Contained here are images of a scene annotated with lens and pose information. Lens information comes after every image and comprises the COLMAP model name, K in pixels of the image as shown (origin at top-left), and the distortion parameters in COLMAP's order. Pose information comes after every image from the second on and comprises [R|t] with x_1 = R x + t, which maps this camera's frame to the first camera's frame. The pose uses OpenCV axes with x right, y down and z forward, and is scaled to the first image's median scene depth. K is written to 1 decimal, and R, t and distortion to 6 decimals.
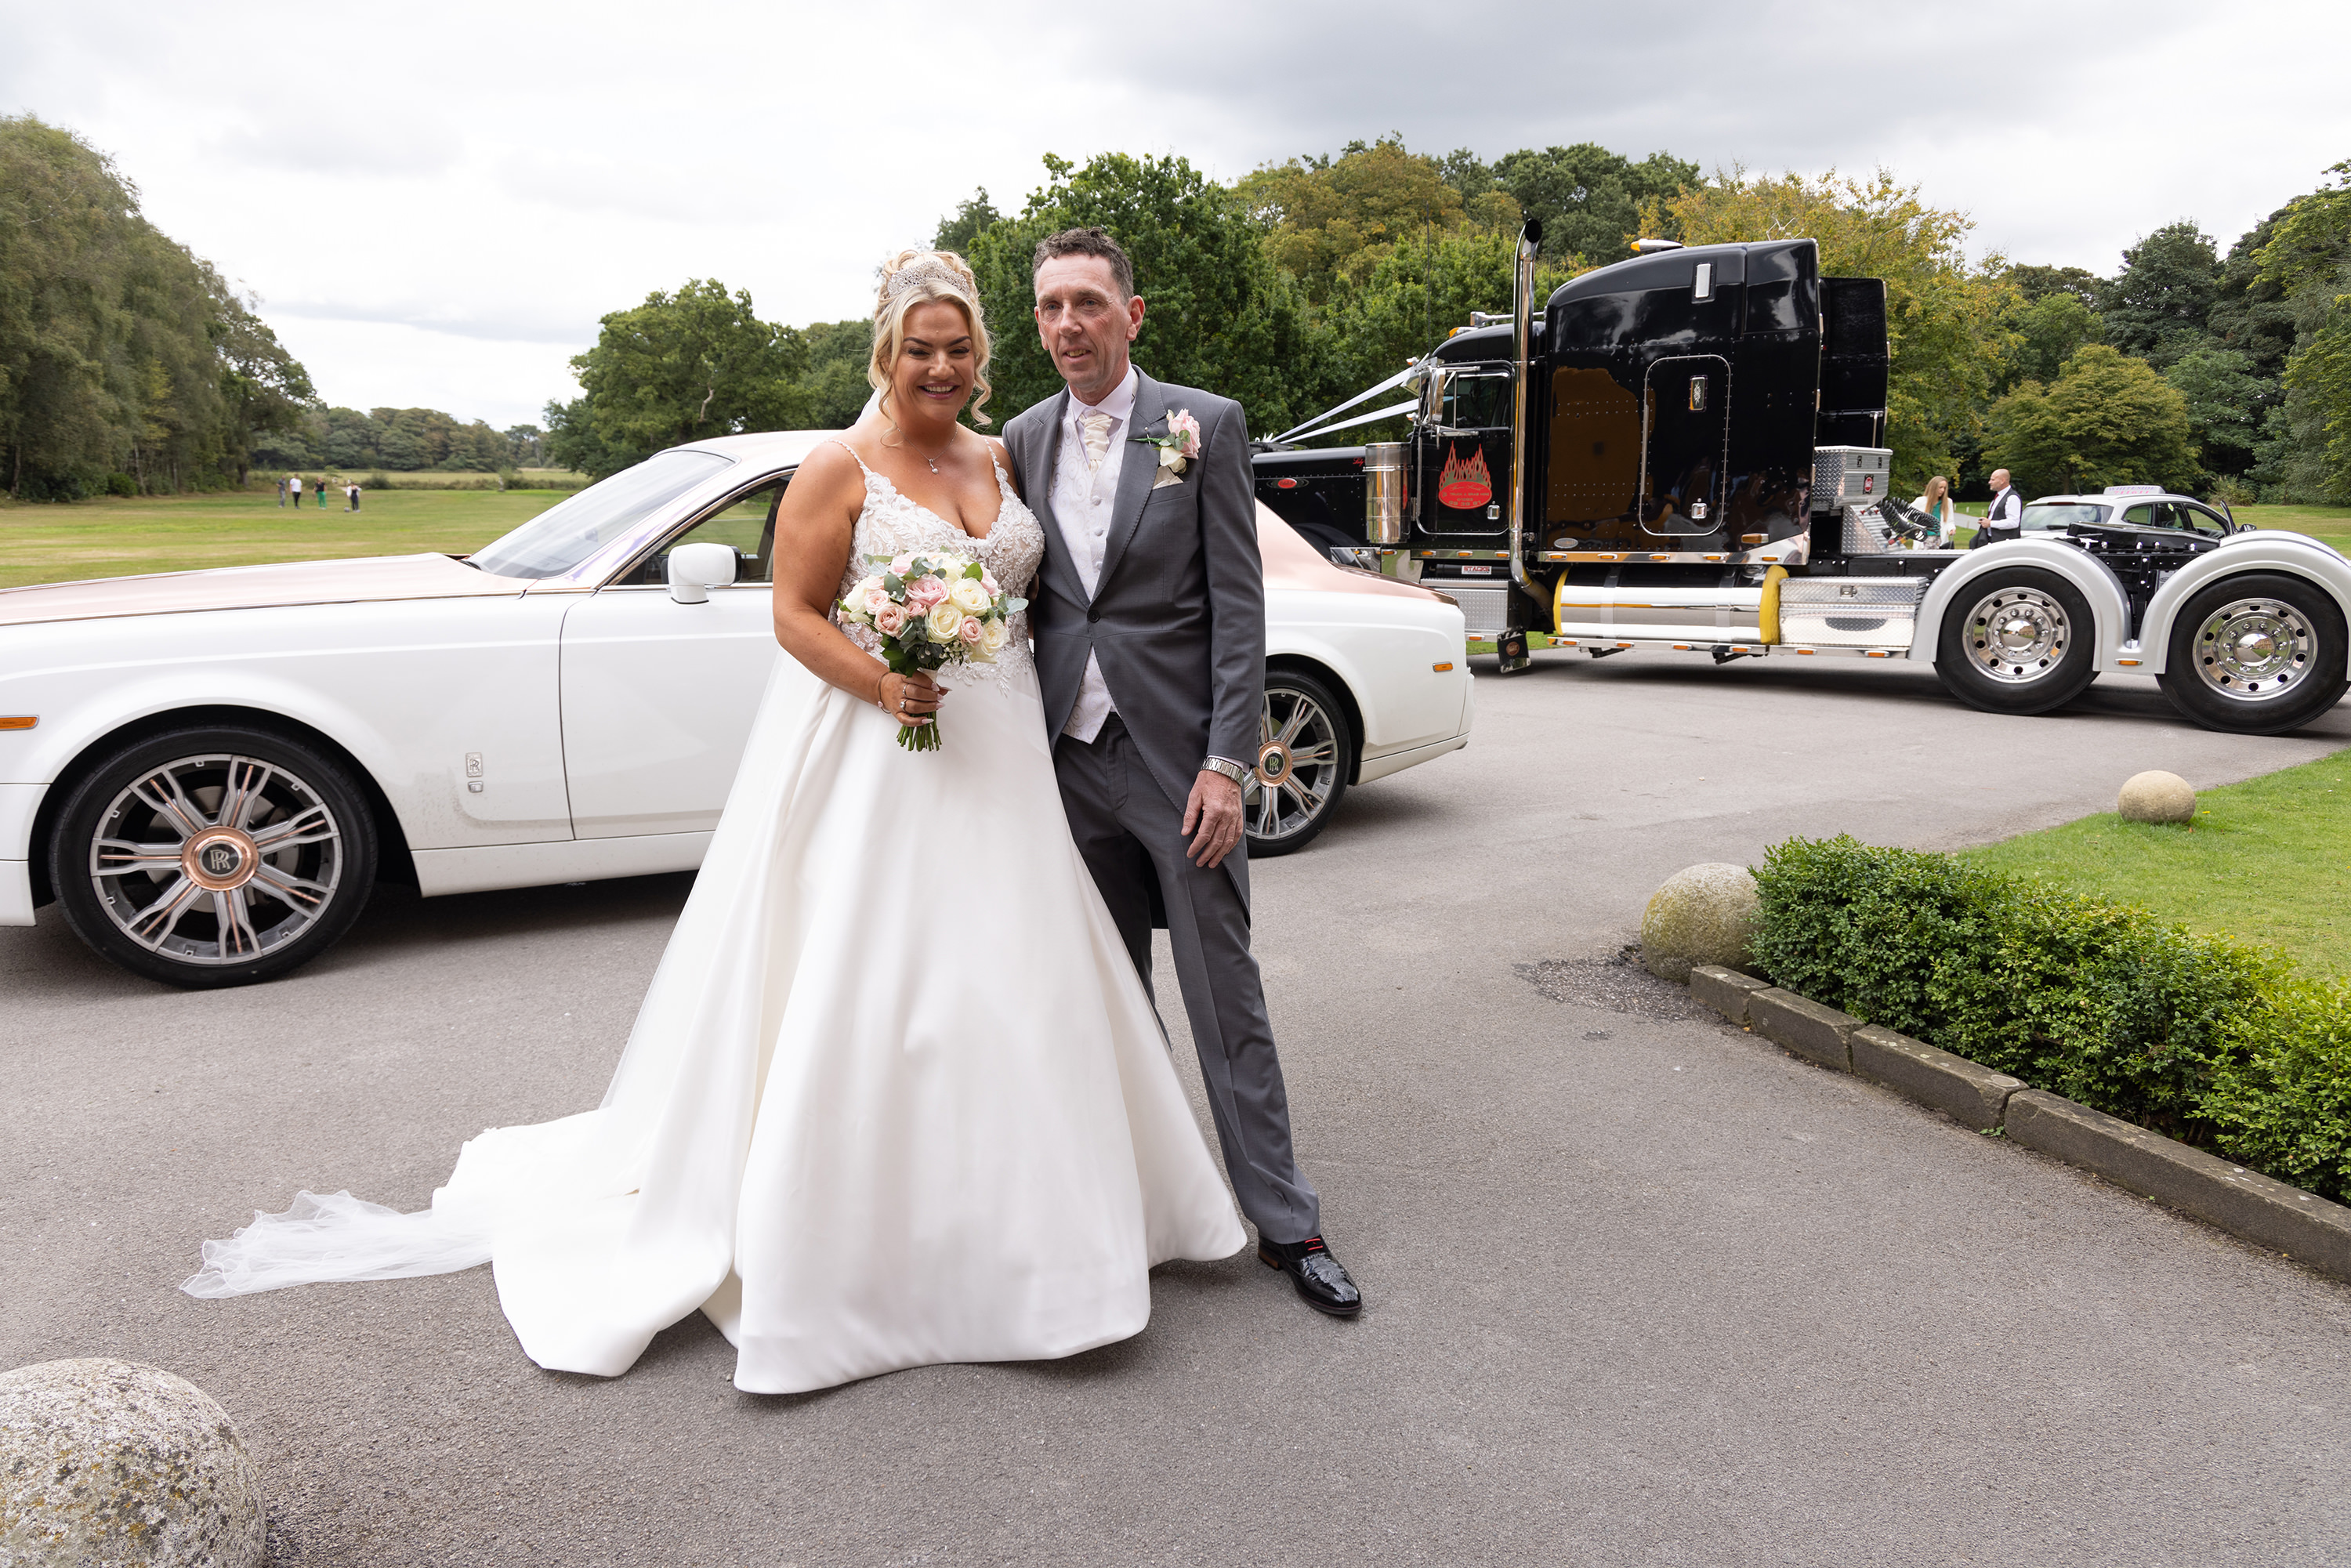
lens RADIAL K [[1594.9, 0, 1182.9], [0, 1594.9, 791.4], [0, 0, 1]] dist [0.006439, 0.008596]
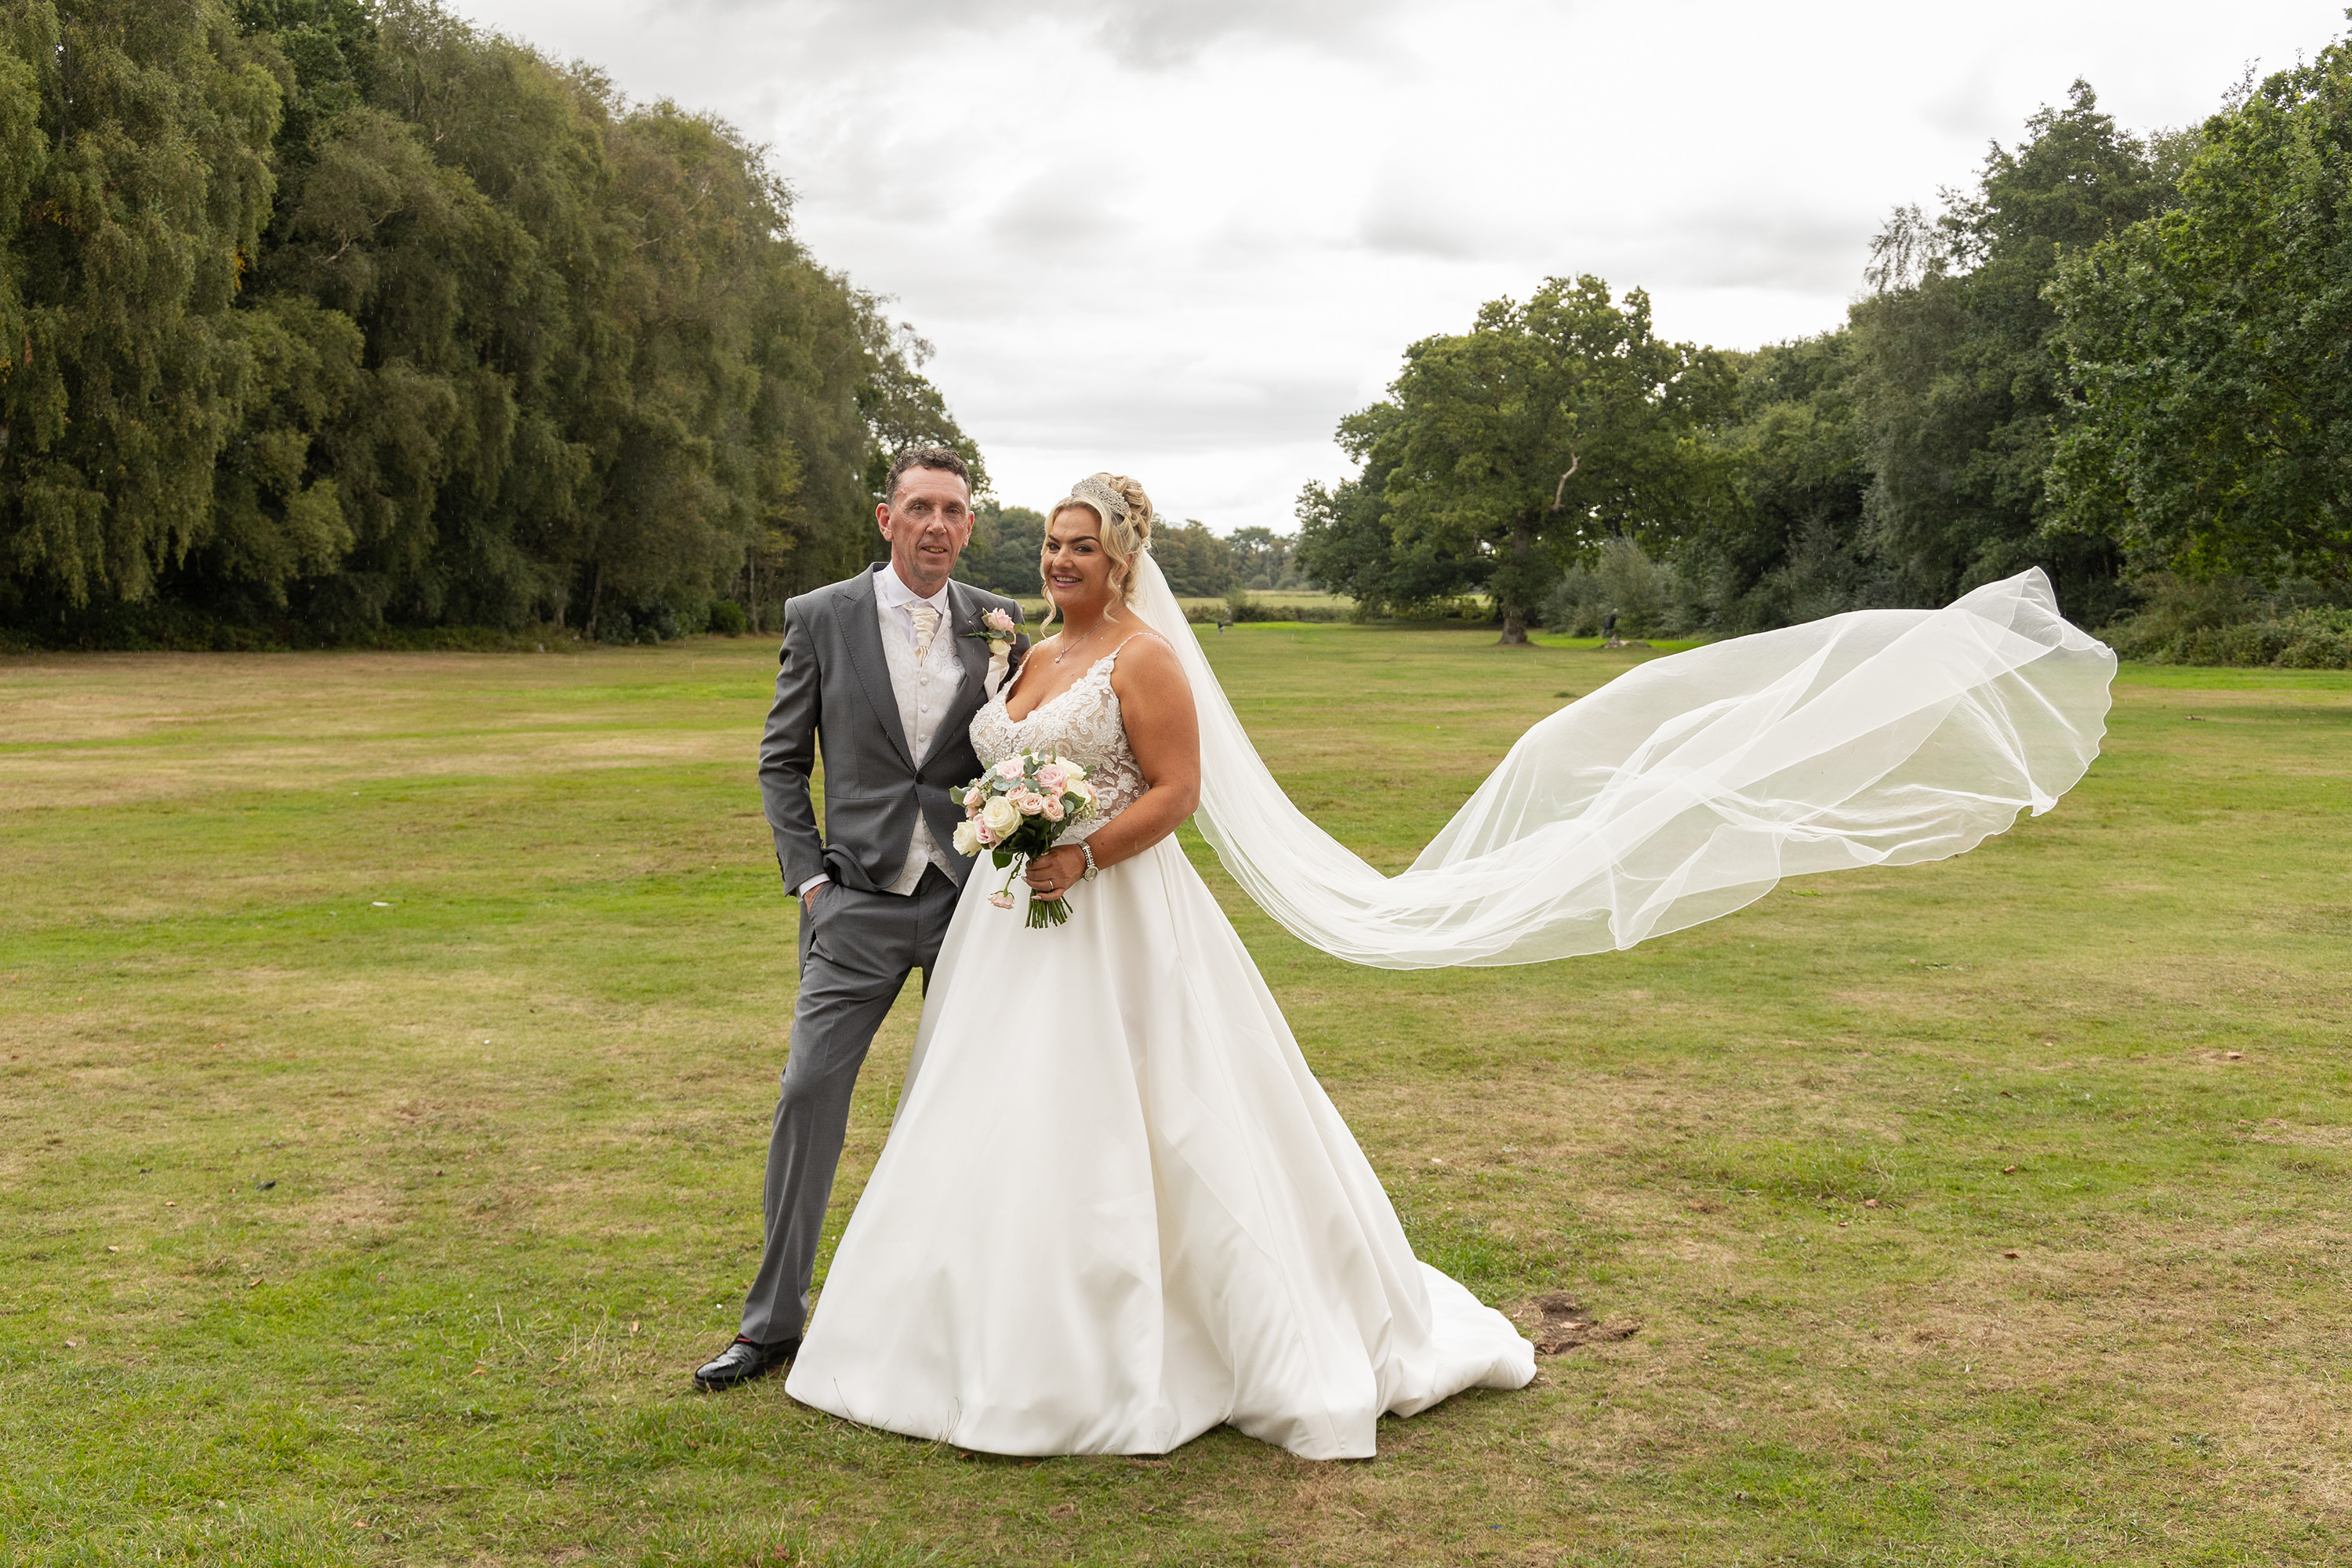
lens RADIAL K [[2507.9, 0, 1174.6], [0, 2507.9, 783.6], [0, 0, 1]] dist [0.019040, 0.000000]
pose [[0.916908, 0.023843, -0.398386, -0.057118], [-0.071976, 0.991725, -0.106303, -0.020414], [0.392555, 0.126144, 0.911037, 0.104569]]
